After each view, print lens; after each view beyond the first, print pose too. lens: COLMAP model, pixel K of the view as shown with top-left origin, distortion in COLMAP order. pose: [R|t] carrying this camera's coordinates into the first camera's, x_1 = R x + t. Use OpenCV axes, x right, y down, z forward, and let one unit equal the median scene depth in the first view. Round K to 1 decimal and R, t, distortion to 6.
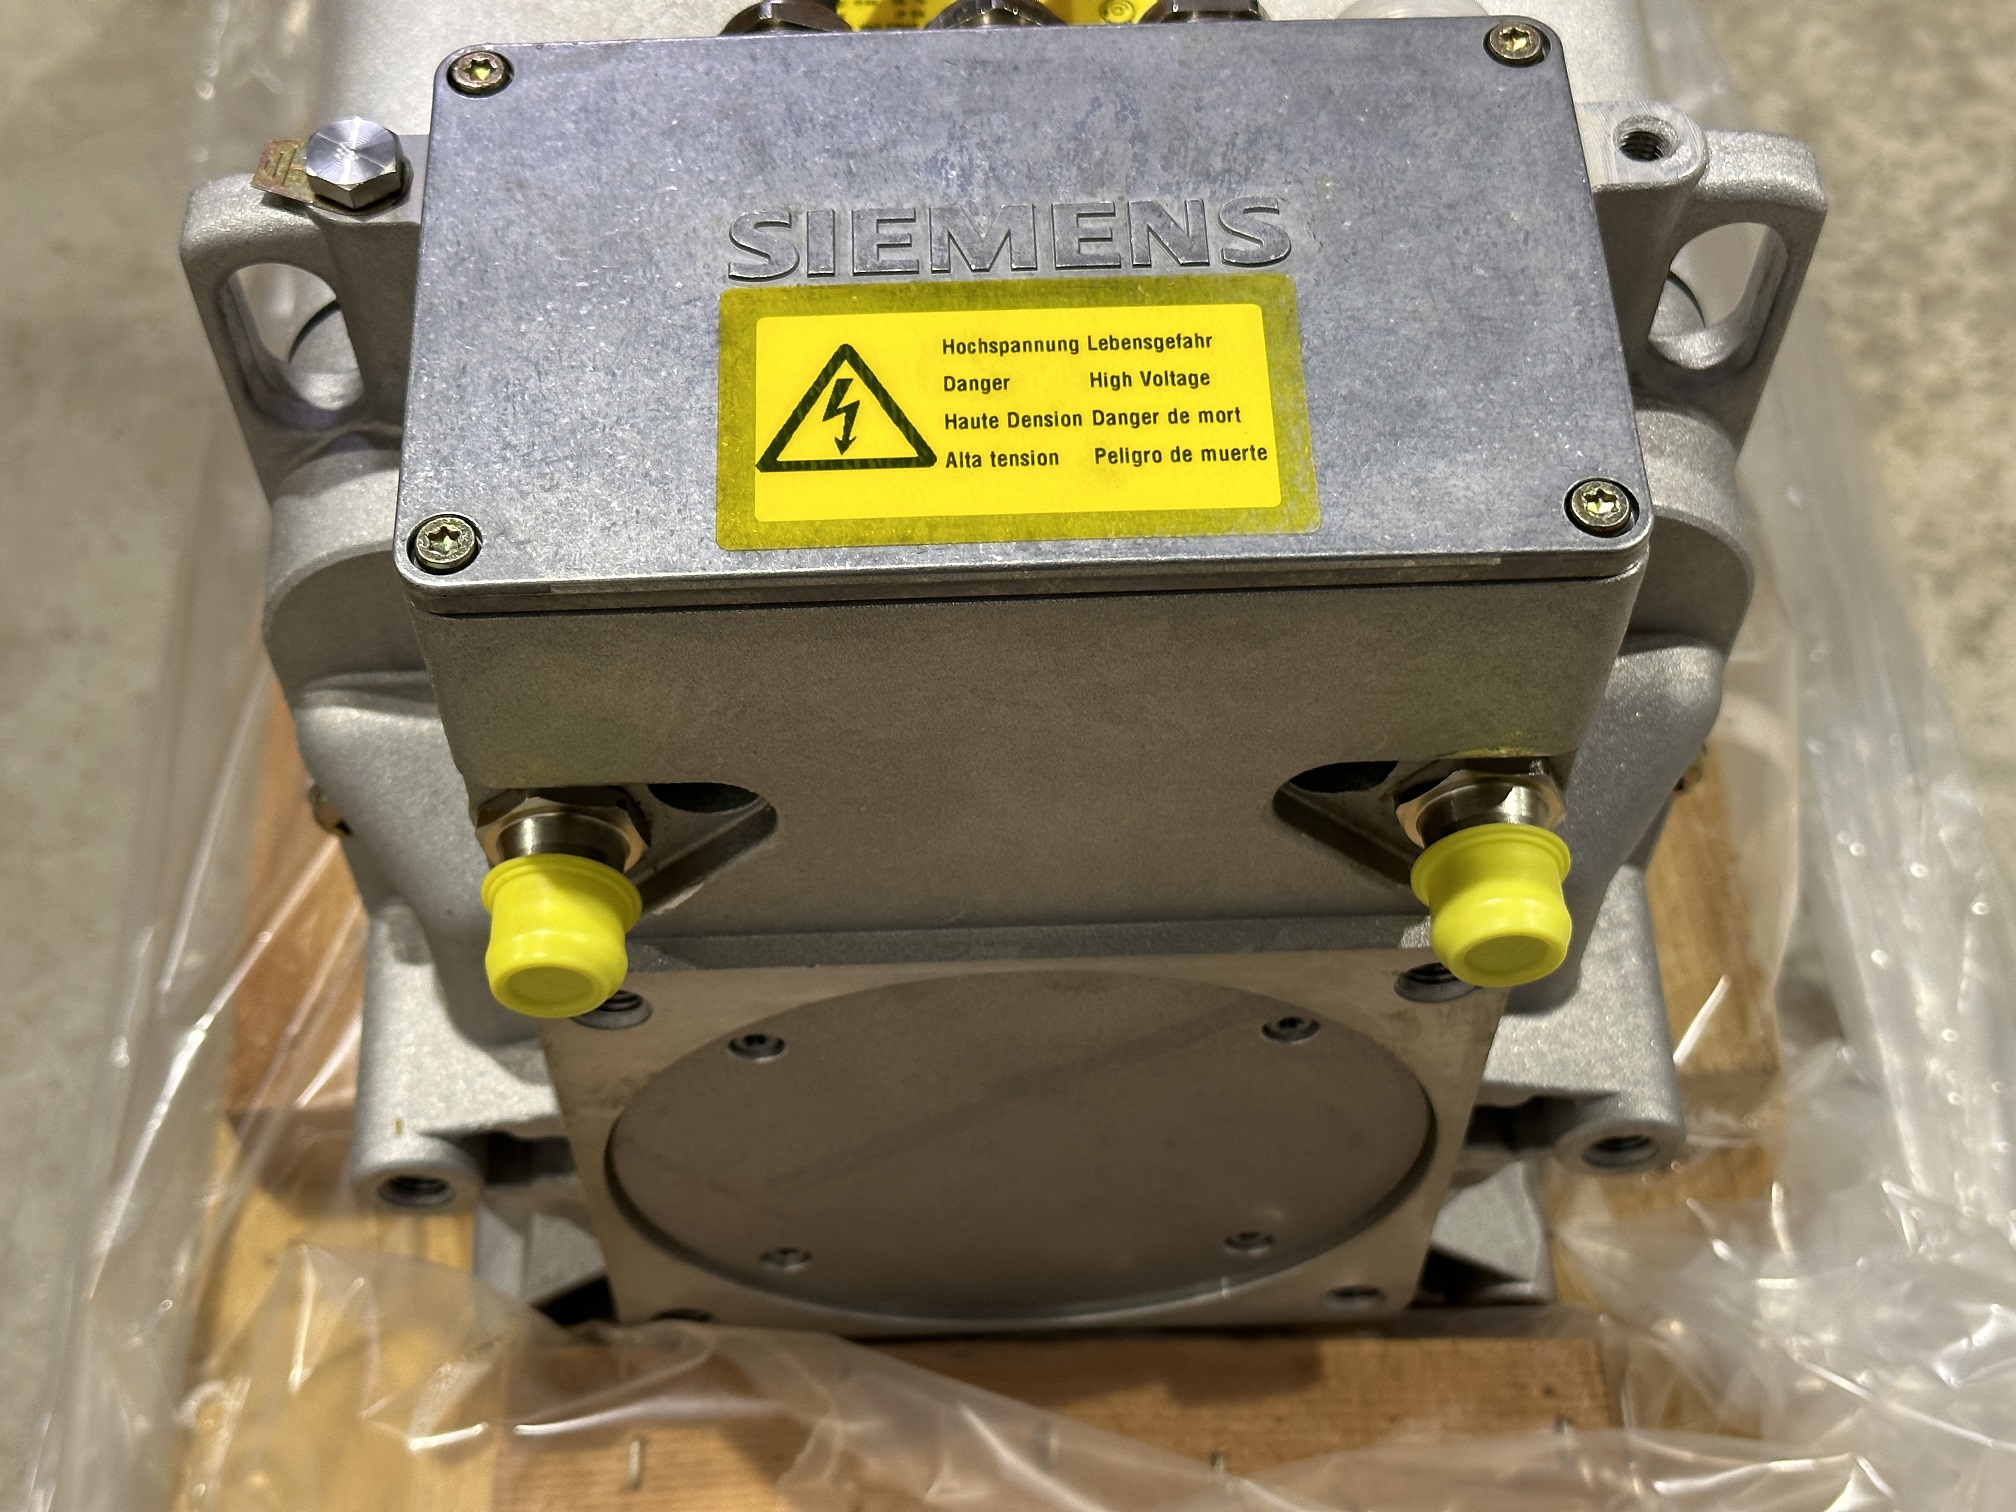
lens RADIAL K [[2929.6, 0, 1008.0], [0, 2929.6, 756.0], [0, 0, 1]] dist [0.135532, -0.080132]
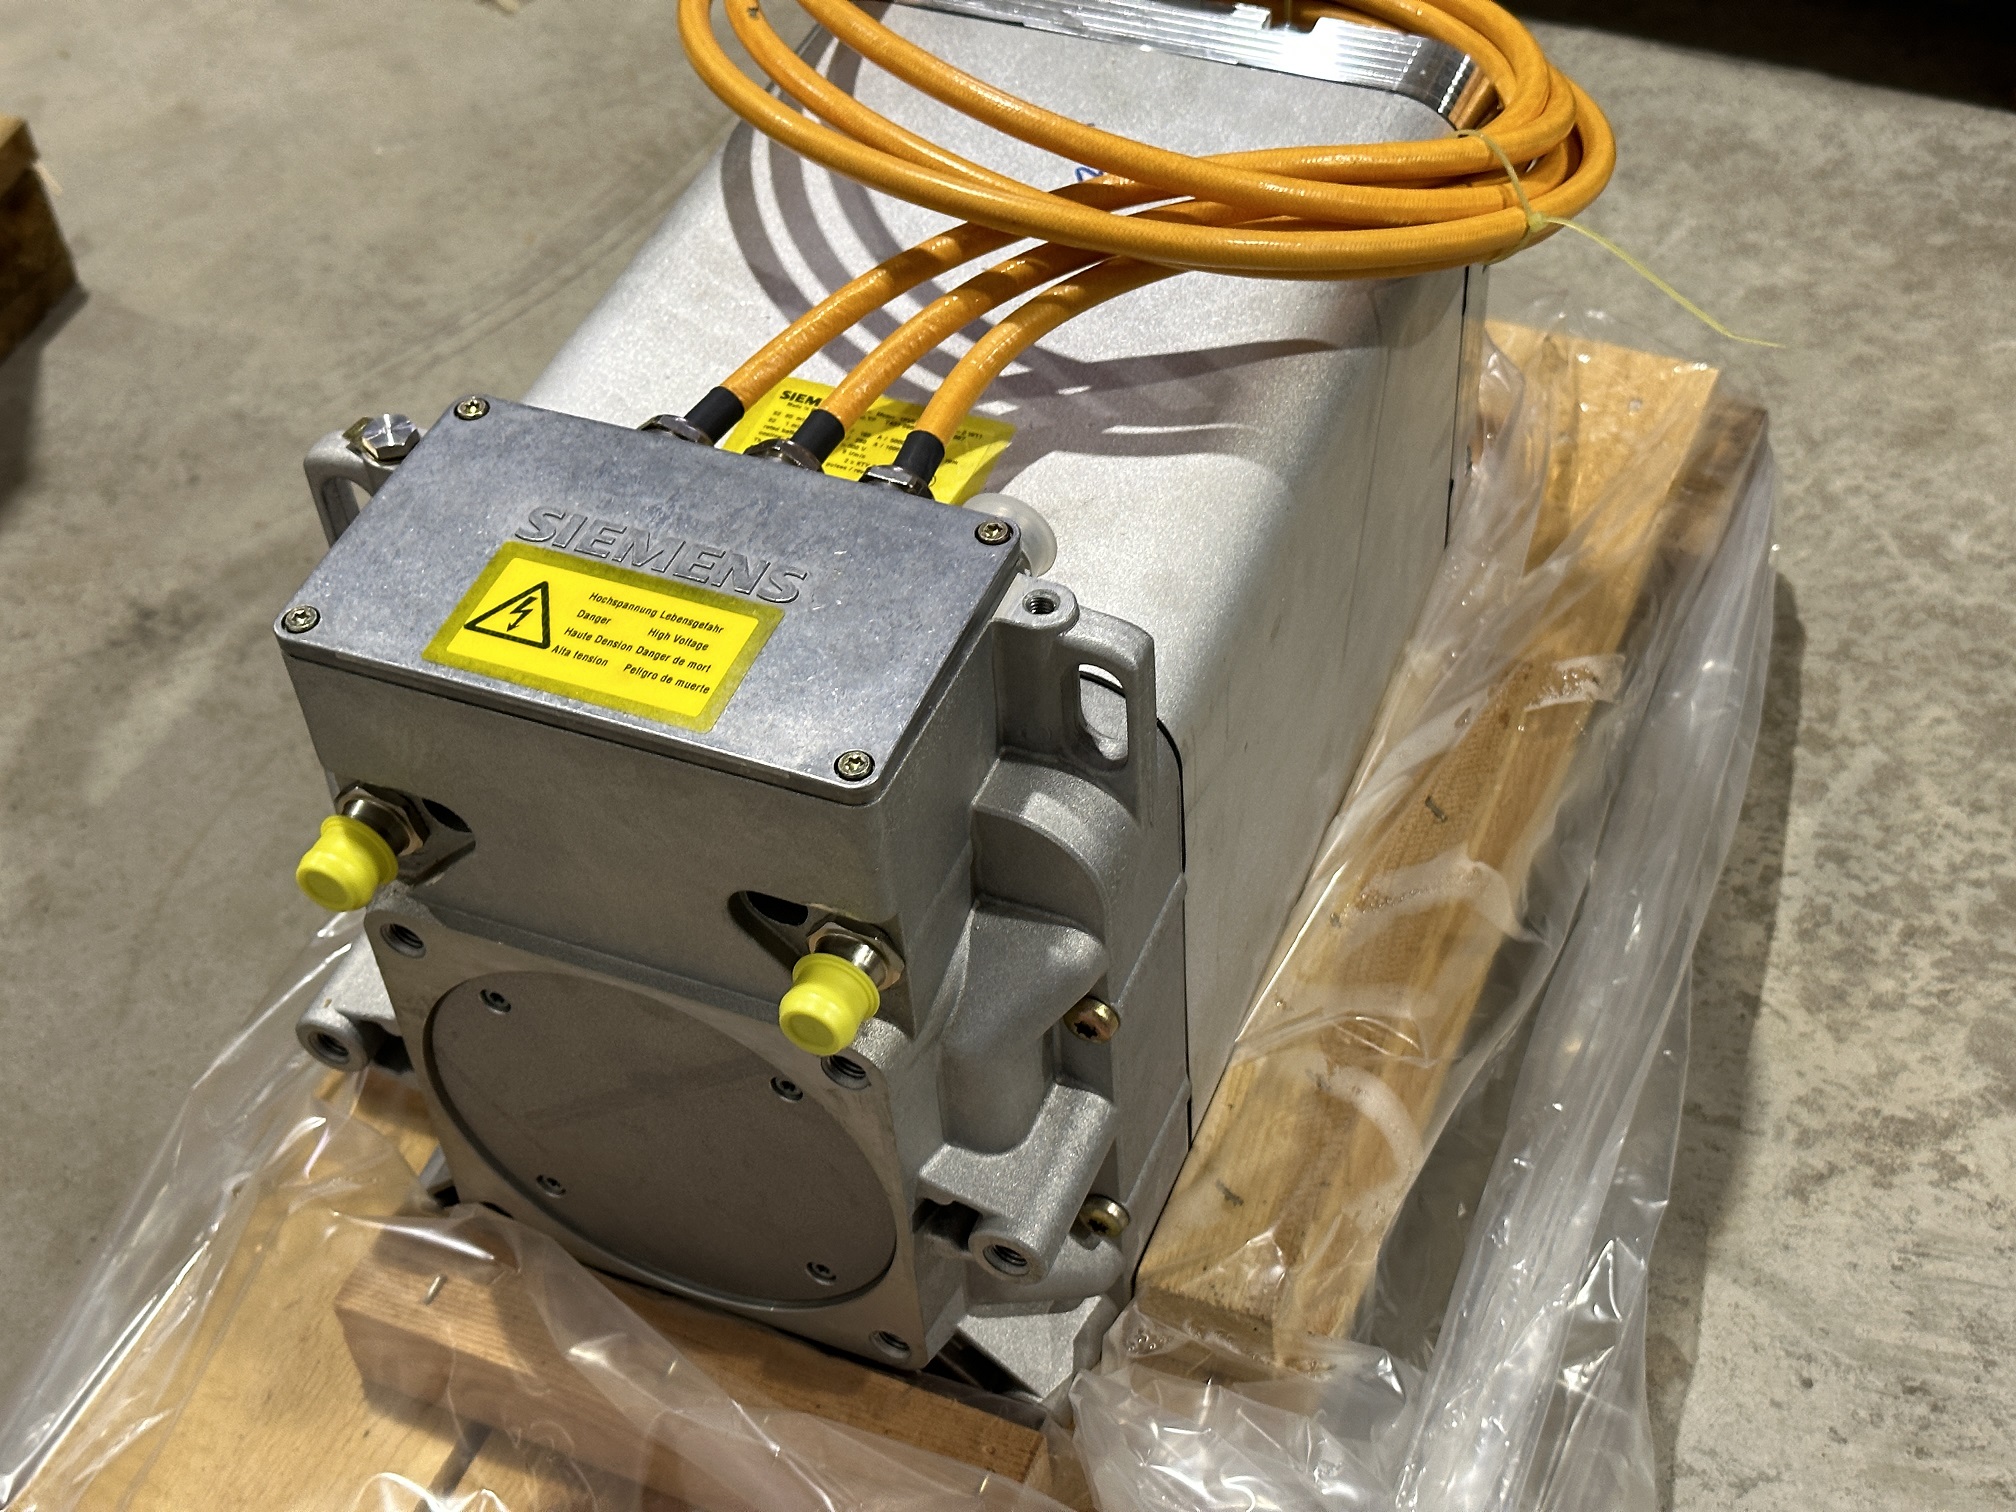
lens RADIAL K [[2929.6, 0, 1008.0], [0, 2929.6, 756.0], [0, 0, 1]] dist [0.135532, -0.080132]
pose [[0.906736, 0.265995, -0.327225, 0.823323], [-0.316635, 0.941948, -0.111700, 0.075250], [0.278517, 0.204893, 0.938321, -0.611466]]
